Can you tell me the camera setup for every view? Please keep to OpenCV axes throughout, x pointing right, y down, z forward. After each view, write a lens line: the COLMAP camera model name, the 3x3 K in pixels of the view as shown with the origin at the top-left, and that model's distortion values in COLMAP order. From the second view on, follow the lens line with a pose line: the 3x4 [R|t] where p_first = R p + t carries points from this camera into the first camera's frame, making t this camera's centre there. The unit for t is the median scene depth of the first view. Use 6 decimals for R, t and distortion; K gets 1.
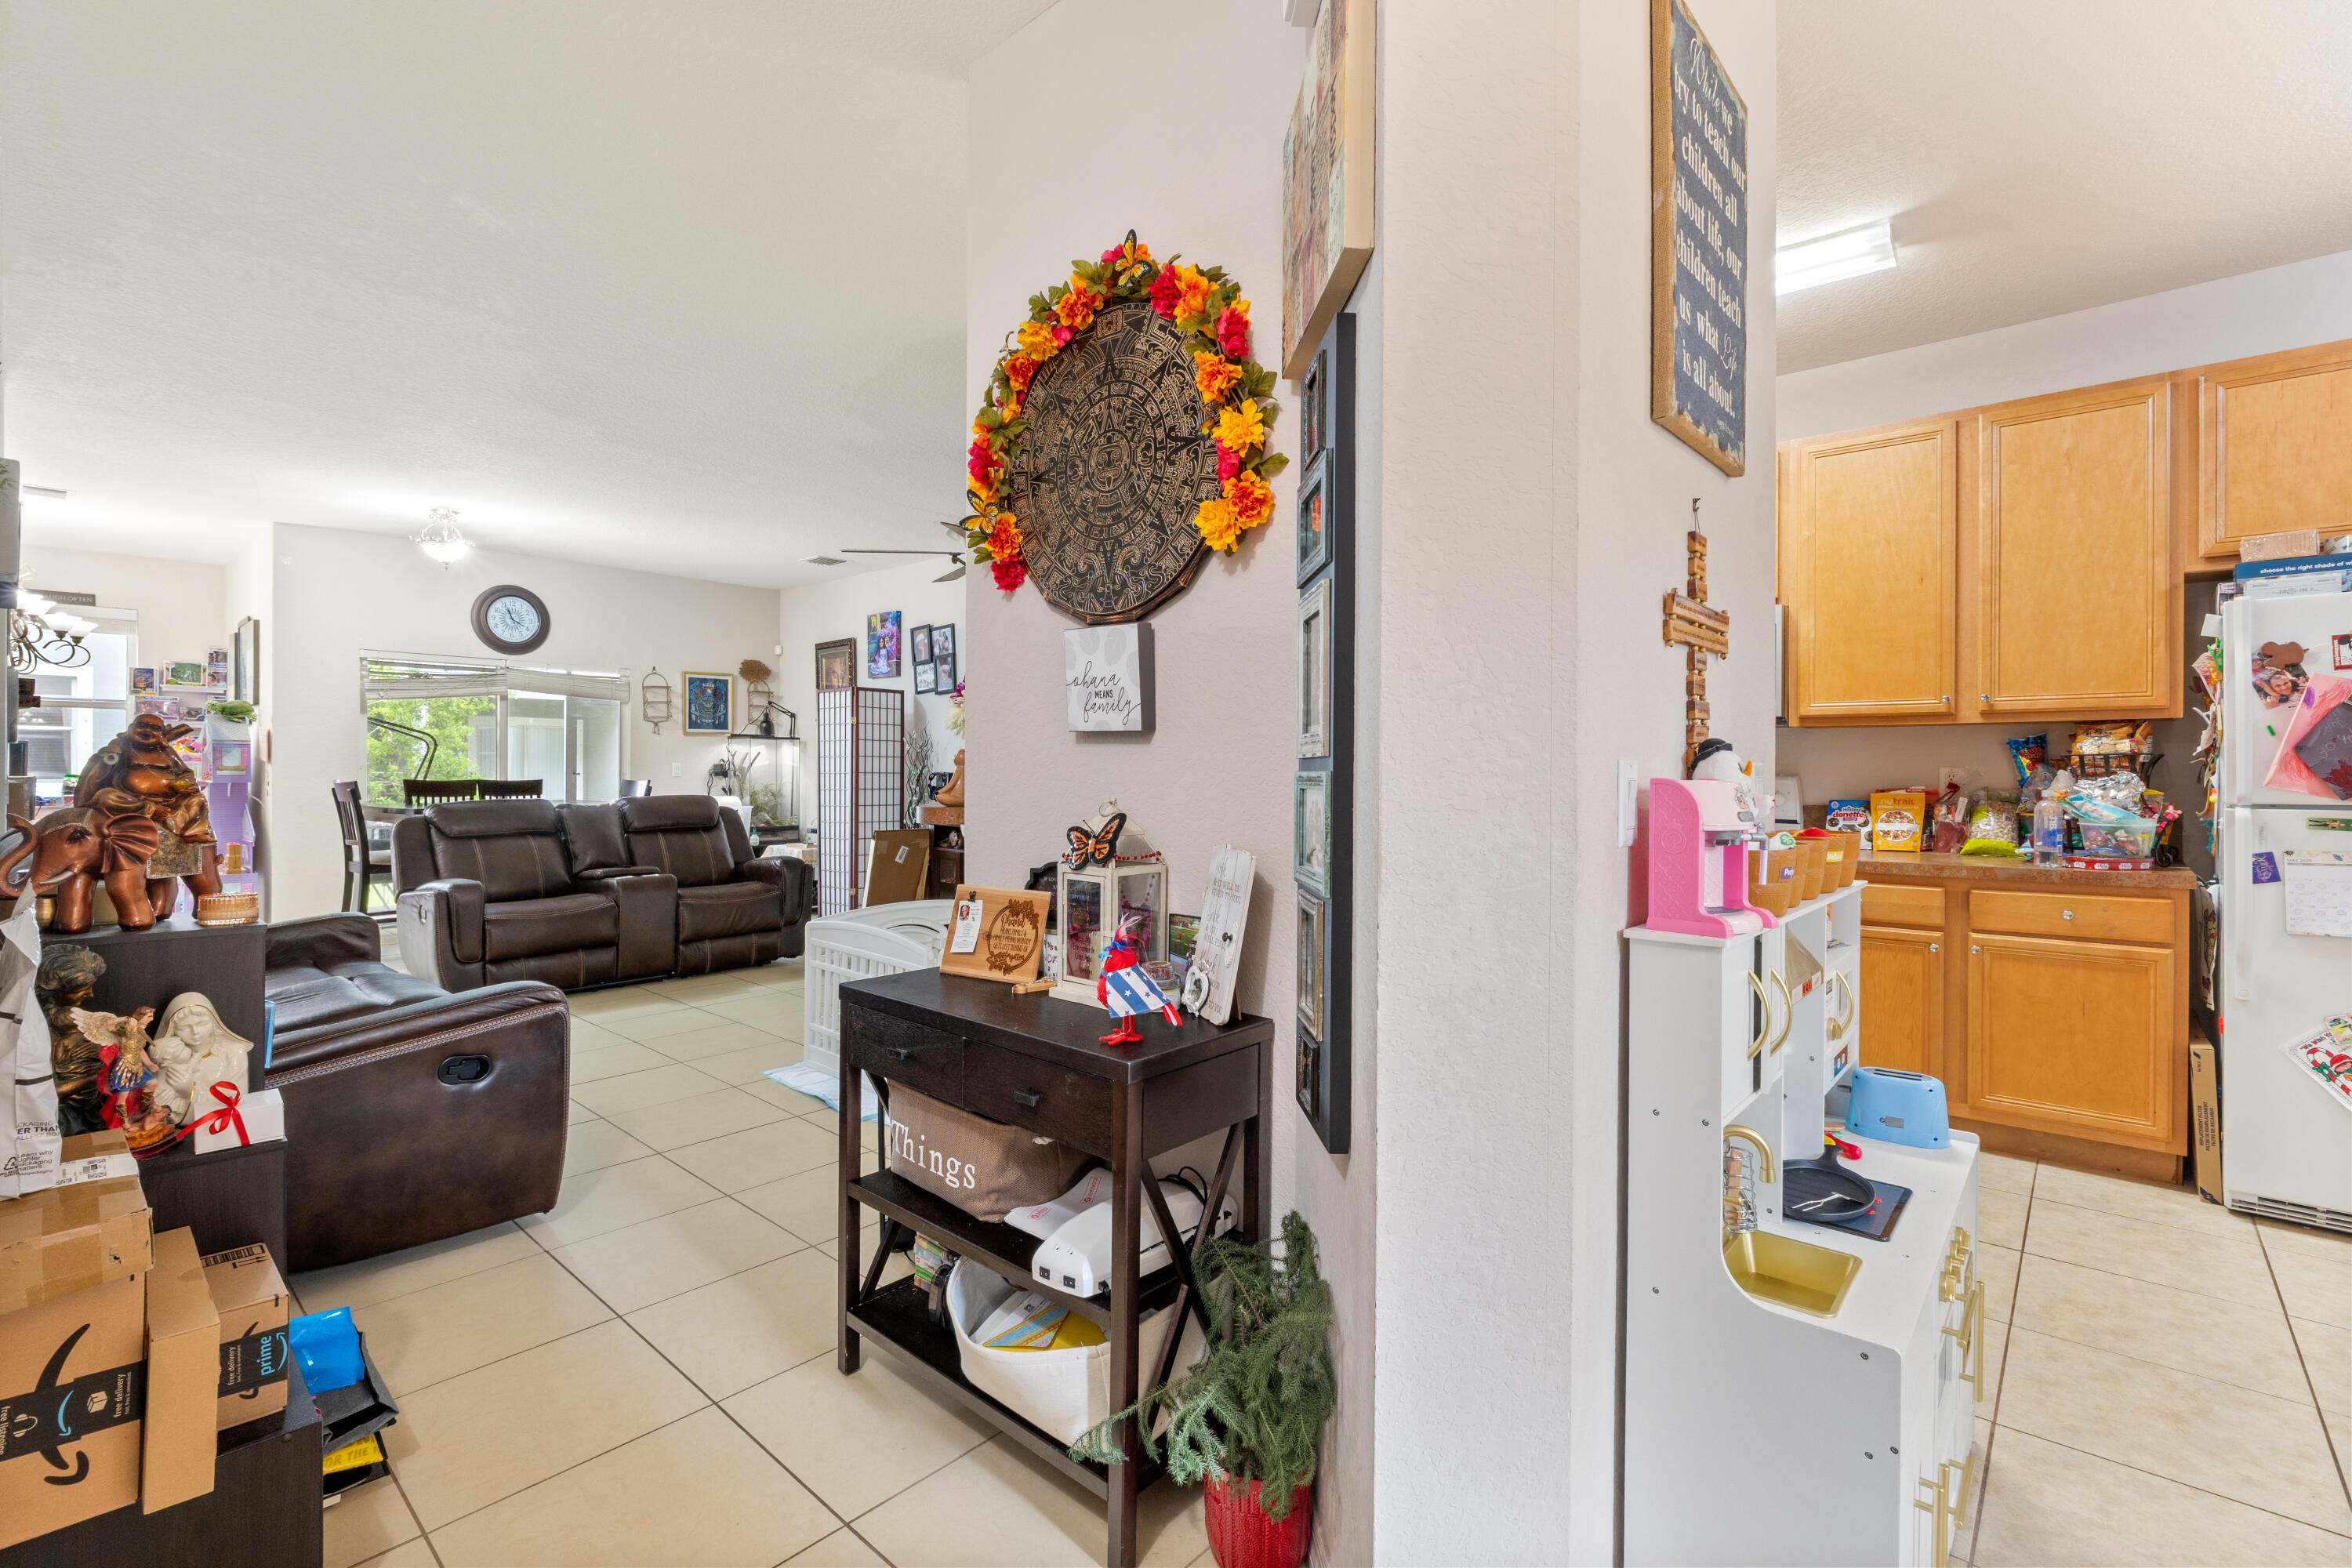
lens RADIAL K [[1041.4, 0, 1178.4], [0, 1041.4, 776.1], [0, 0, 1]] dist [-0.009166, 0.000464]
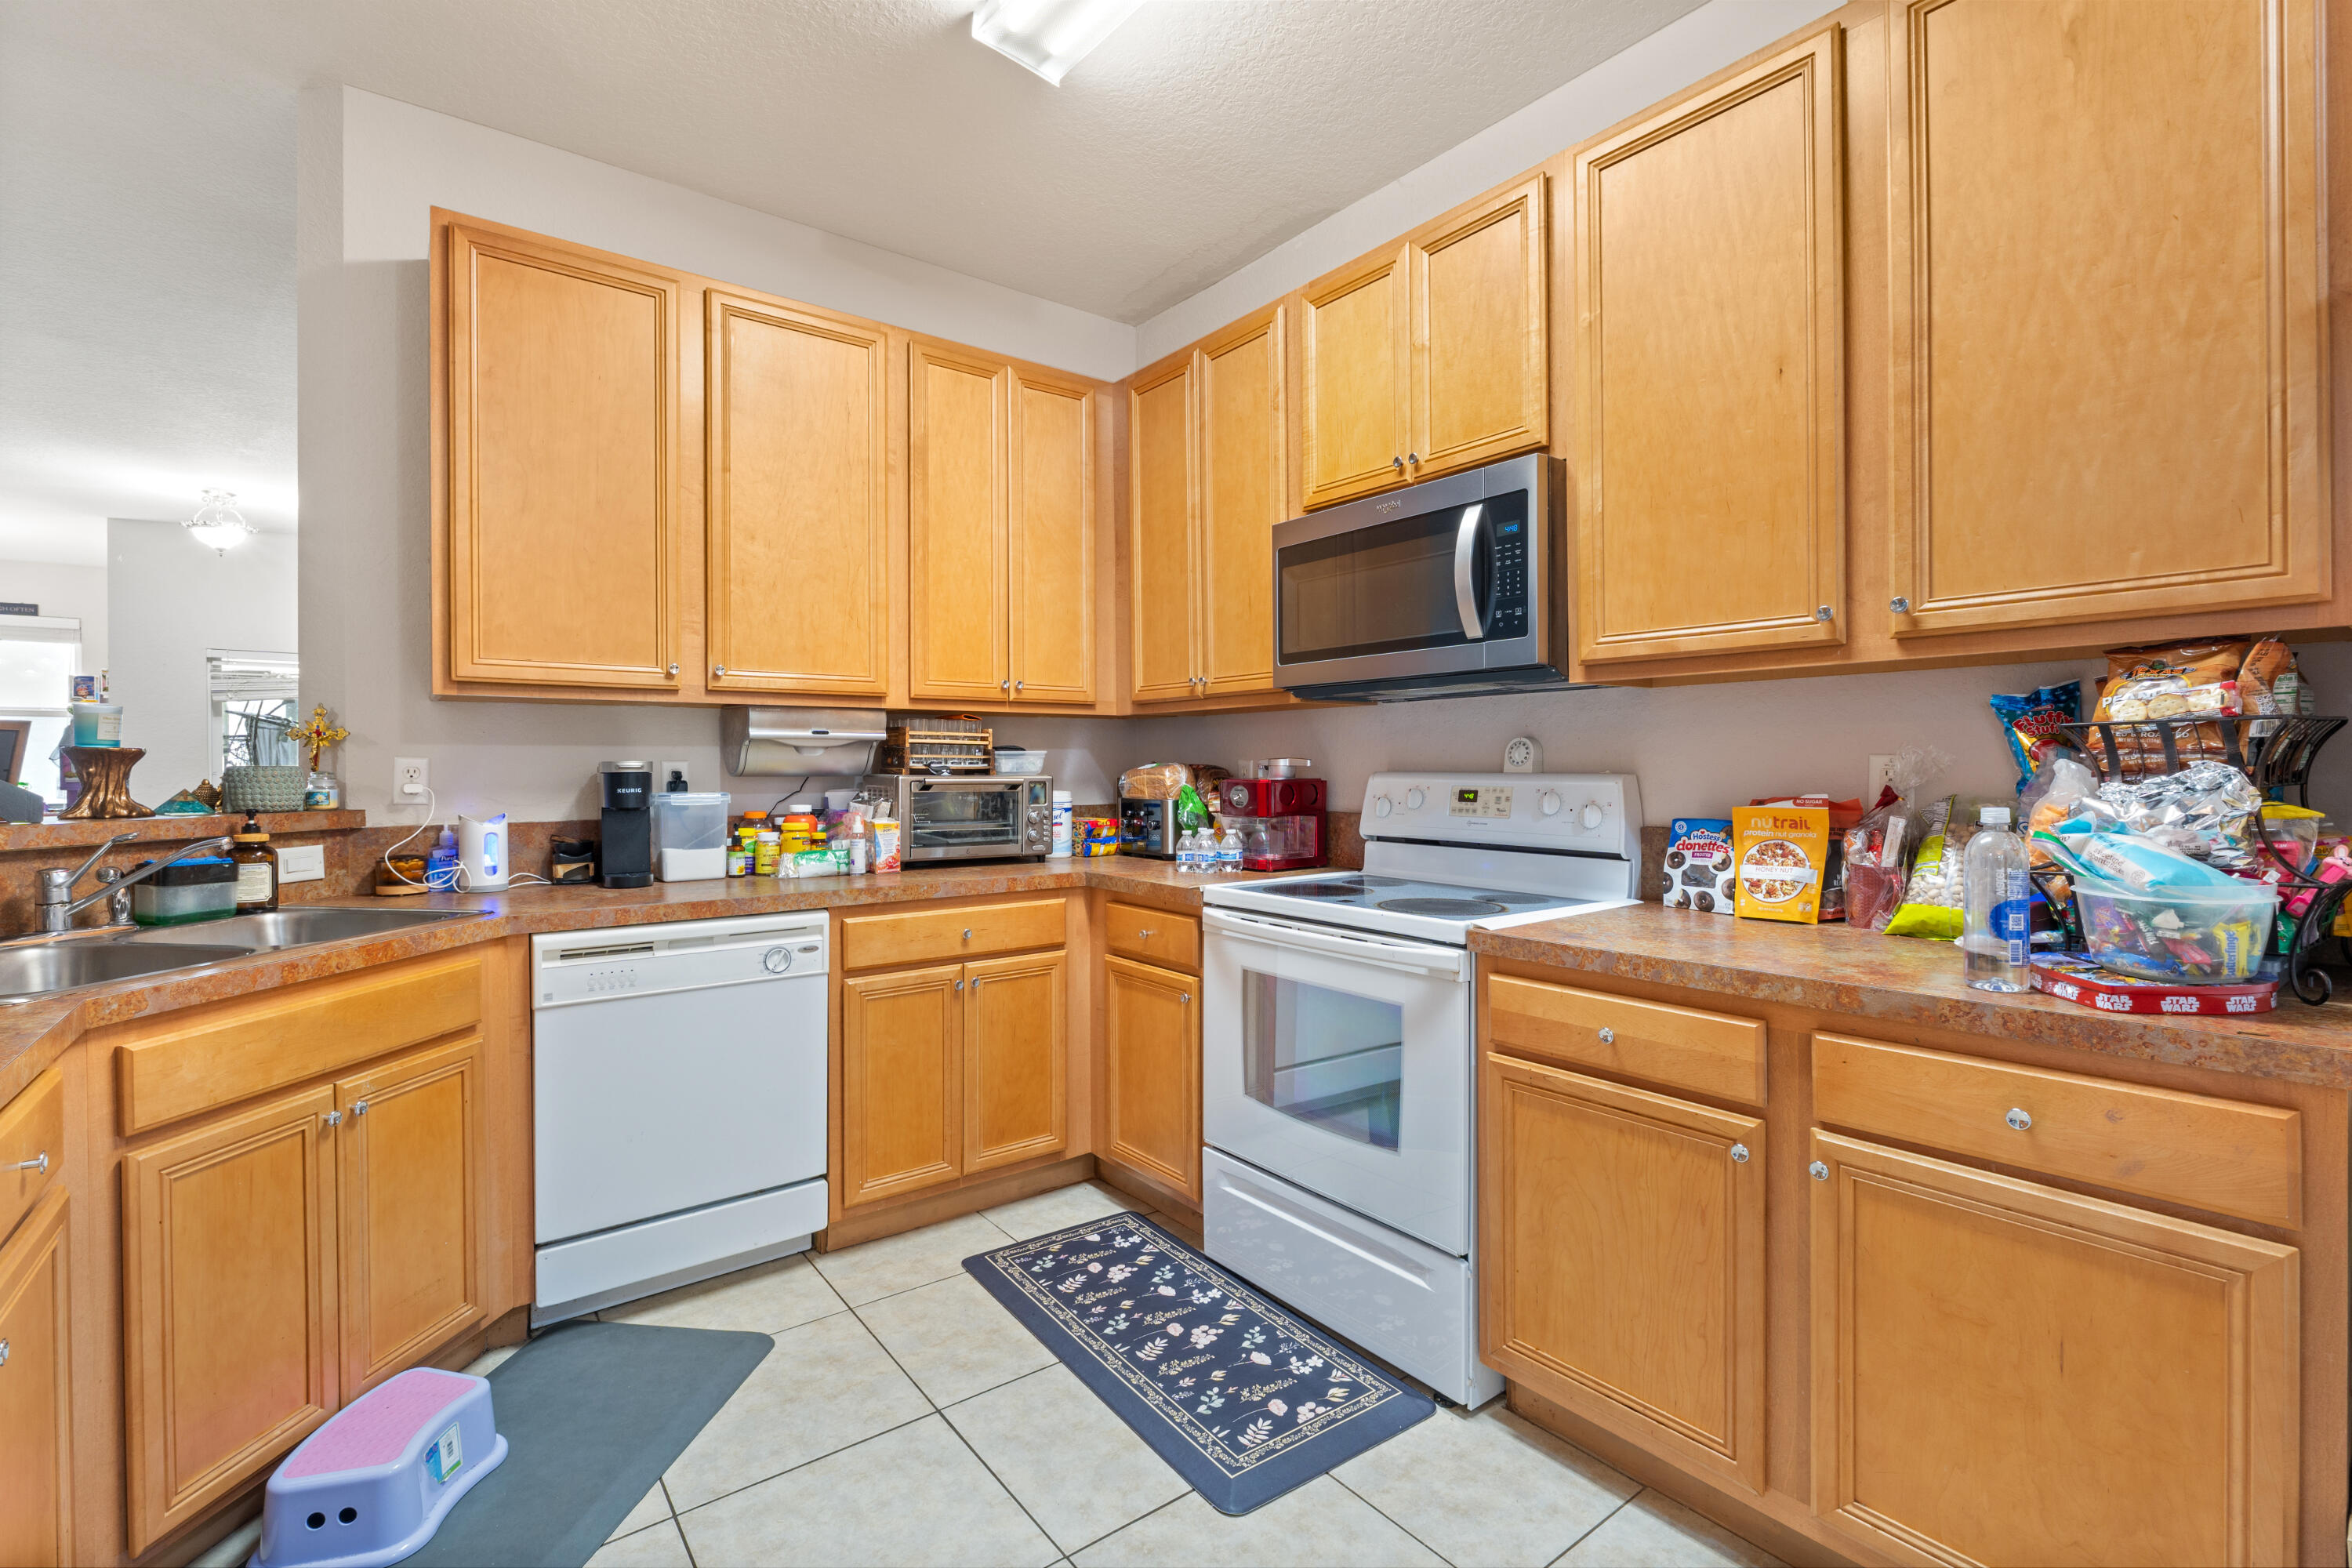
lens RADIAL K [[1041.4, 0, 1177.6], [0, 1041.4, 774.6], [0, 0, 1]] dist [-0.009166, 0.000464]
pose [[0.982411, -0.007486, -0.186580, 0.337707], [0.007905, 0.999968, 0.001501, -0.001788], [0.186562, -0.002950, 0.982439, 0.298617]]
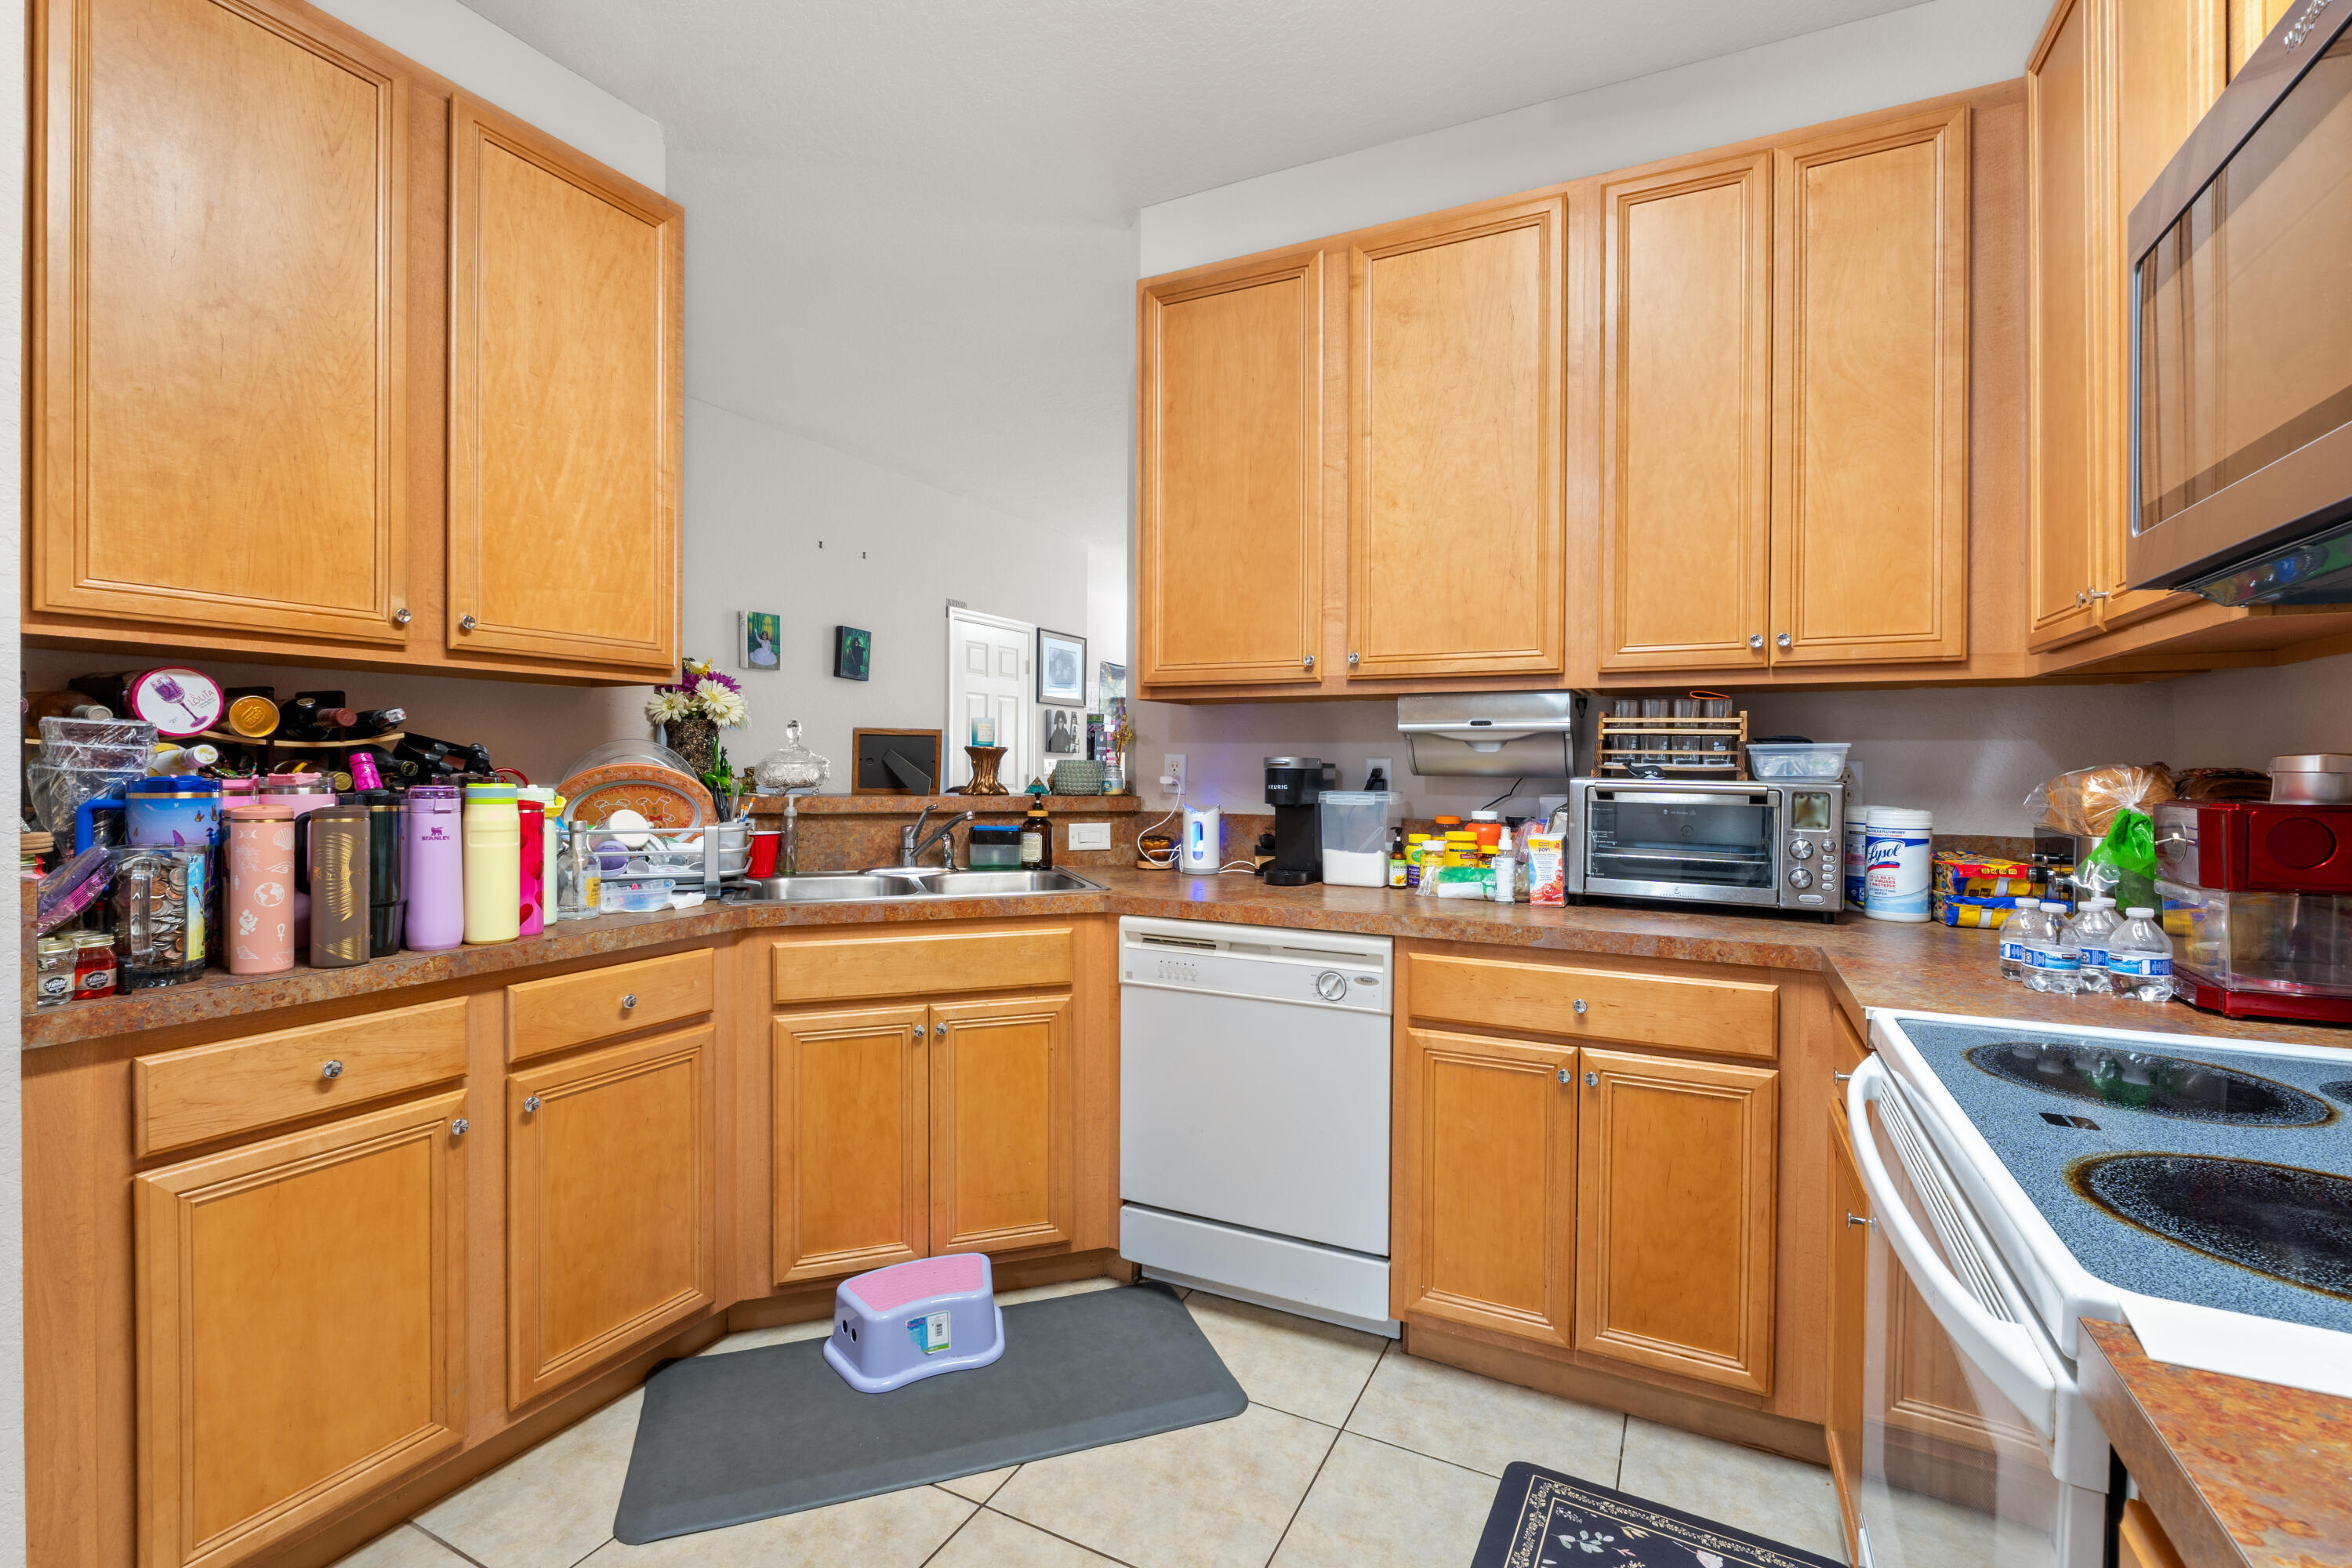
lens RADIAL K [[1041.4, 0, 1167.2], [0, 1041.4, 774.1], [0, 0, 1]] dist [-0.009166, 0.000464]
pose [[0.252979, 0.005979, -0.967453, 0.440810], [-0.012272, 0.999920, 0.002971, -0.002340], [0.967394, 0.011121, 0.253032, 0.536881]]
